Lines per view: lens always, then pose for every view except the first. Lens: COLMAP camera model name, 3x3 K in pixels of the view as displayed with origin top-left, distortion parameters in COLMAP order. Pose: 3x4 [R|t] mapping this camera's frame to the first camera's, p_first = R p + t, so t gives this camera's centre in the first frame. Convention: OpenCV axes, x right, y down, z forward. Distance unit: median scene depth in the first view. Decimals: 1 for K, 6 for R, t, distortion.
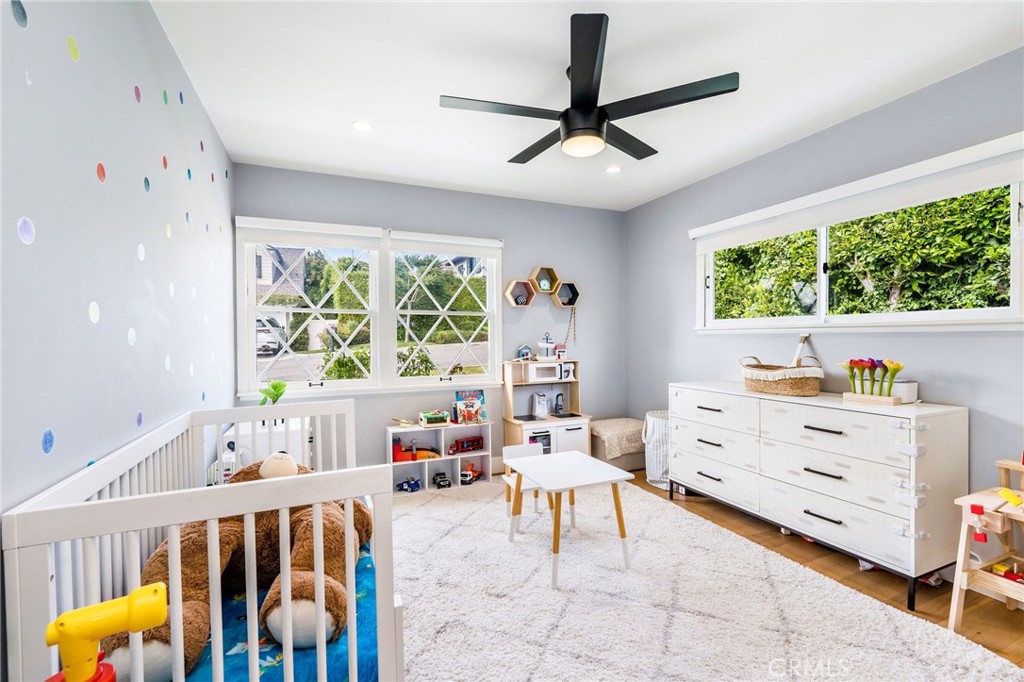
lens RADIAL K [[447.8, 0, 513.9], [0, 447.8, 343.1], [0, 0, 1]] dist [-0.008348, 0.001096]
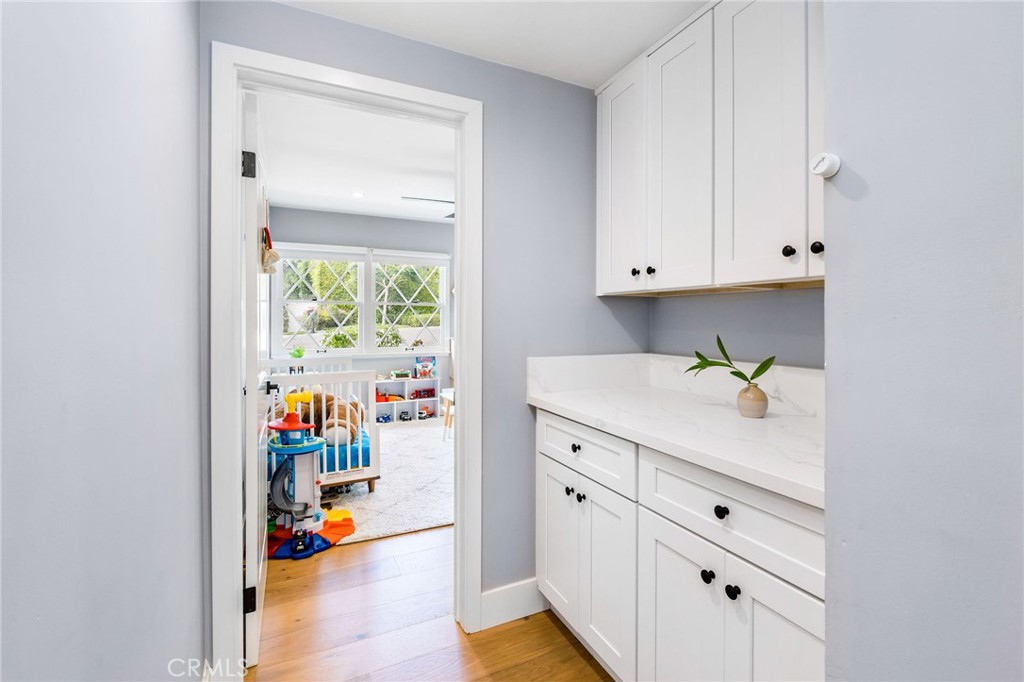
lens RADIAL K [[447.8, 0, 515.2], [0, 447.8, 323.1], [0, 0, 1]] dist [-0.008348, 0.001096]
pose [[0.998301, 0.011865, 0.057042, 0.115365], [-0.011842, 0.999930, -0.000741, -0.008799], [-0.057047, 0.000064, 0.998371, -0.513082]]
